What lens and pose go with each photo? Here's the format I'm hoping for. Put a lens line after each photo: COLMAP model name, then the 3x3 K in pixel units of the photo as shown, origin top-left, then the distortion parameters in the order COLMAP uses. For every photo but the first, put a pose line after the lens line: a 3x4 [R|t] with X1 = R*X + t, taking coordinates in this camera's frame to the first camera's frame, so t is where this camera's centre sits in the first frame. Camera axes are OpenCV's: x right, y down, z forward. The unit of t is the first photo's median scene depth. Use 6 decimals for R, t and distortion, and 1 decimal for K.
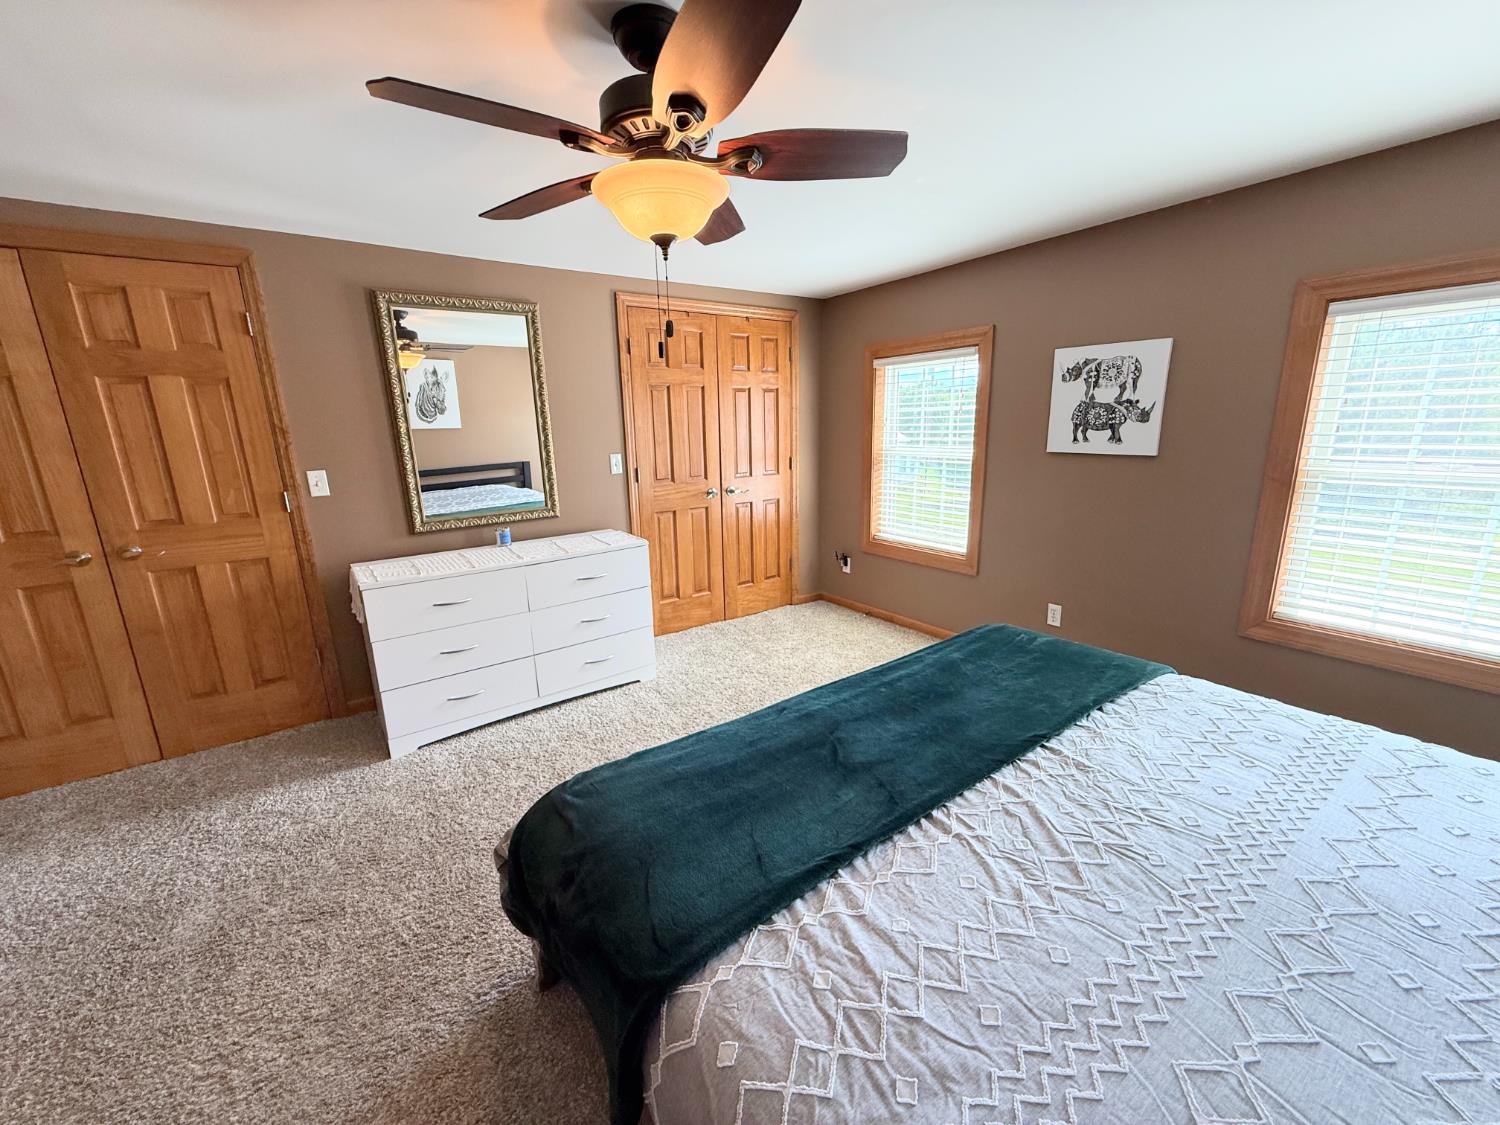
lens RADIAL K [[590.1, 0, 750.1], [0, 590.1, 560.1], [0, 0, 1]] dist [0.001768, 0.000367]
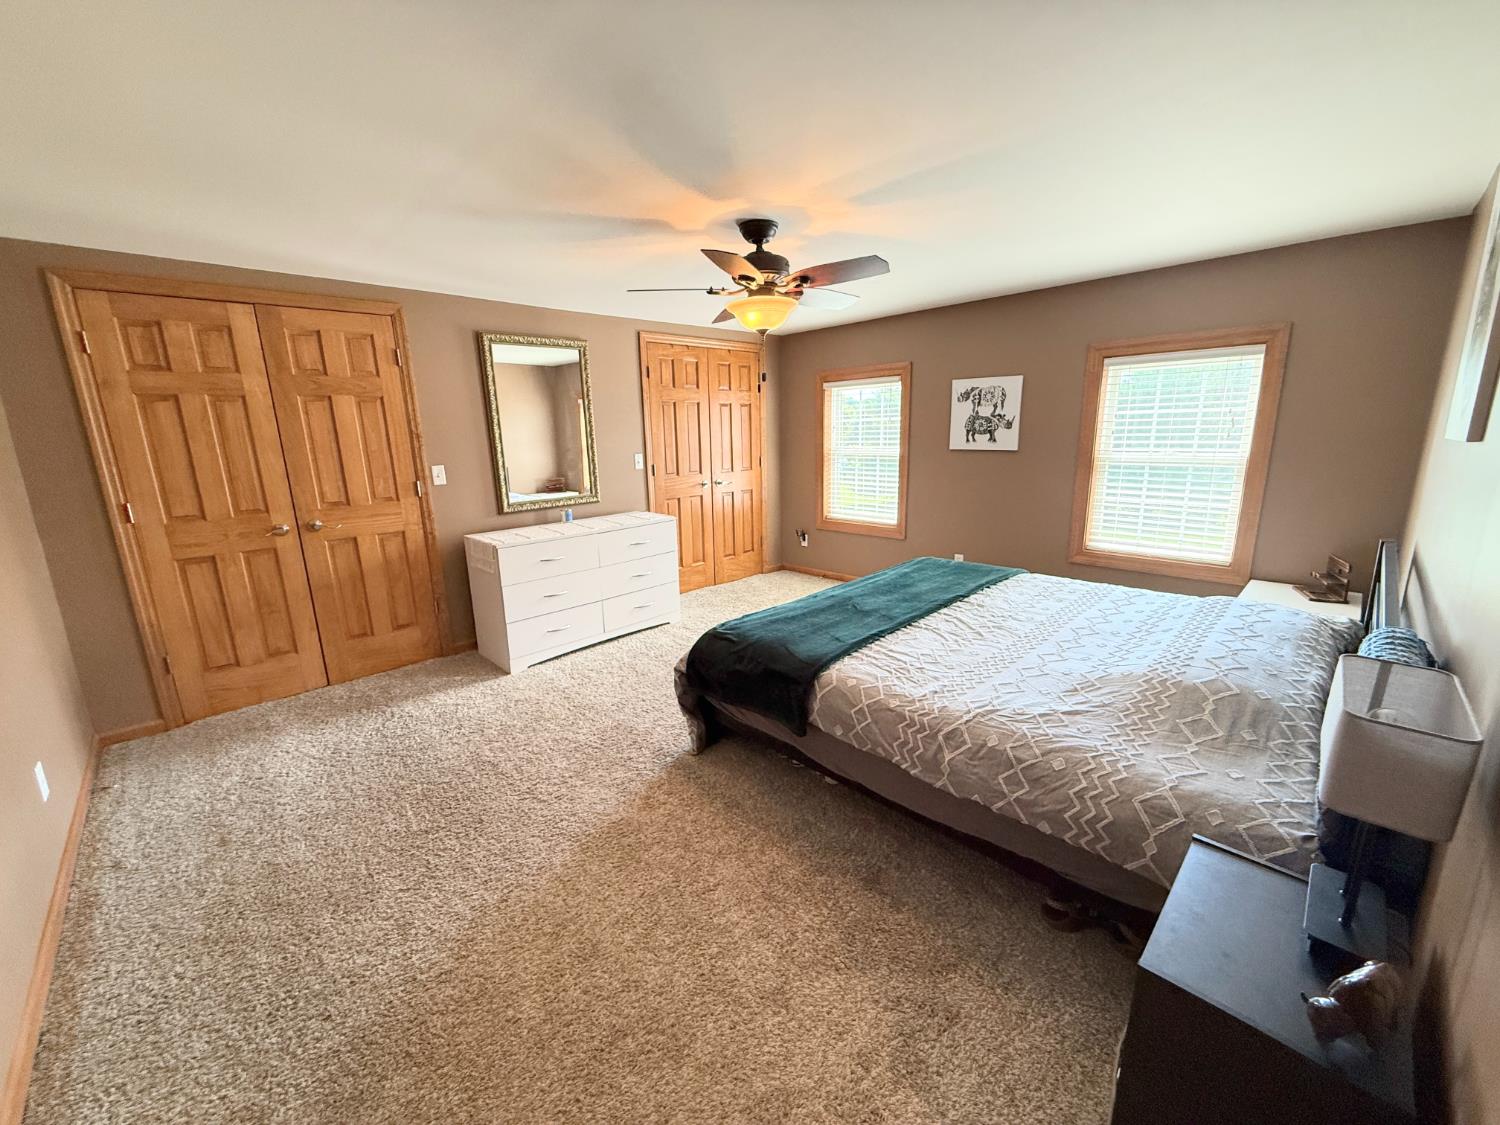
lens RADIAL K [[590.1, 0, 748.5], [0, 590.1, 562.2], [0, 0, 1]] dist [0.001768, 0.000367]
pose [[0.988267, -0.034459, 0.148795, -0.251905], [0.036287, 0.999295, -0.009586, 0.106917], [-0.148360, 0.014873, 0.988822, -0.426946]]
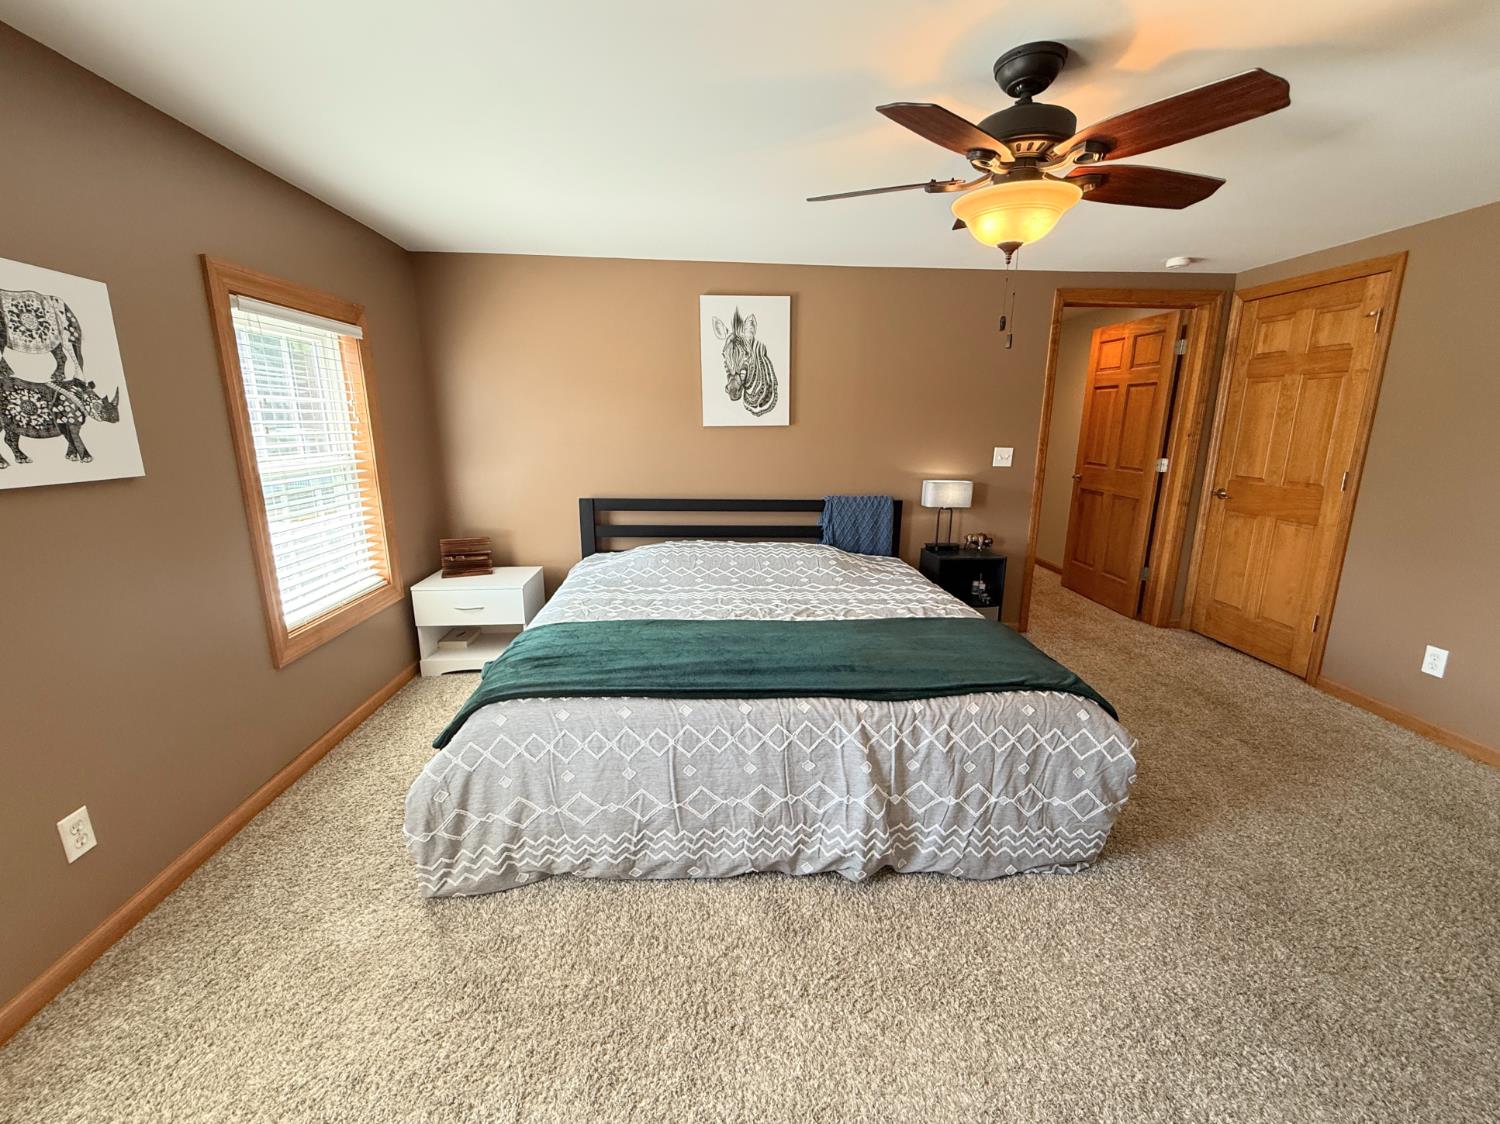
lens RADIAL K [[590.1, 0, 749.4], [0, 590.1, 551.5], [0, 0, 1]] dist [0.001768, 0.000367]
pose [[-0.844558, -0.096588, 0.526681, -0.185689], [0.141162, 0.908641, 0.392995, -0.260611], [-0.516522, 0.406254, -0.753765, 1.180549]]
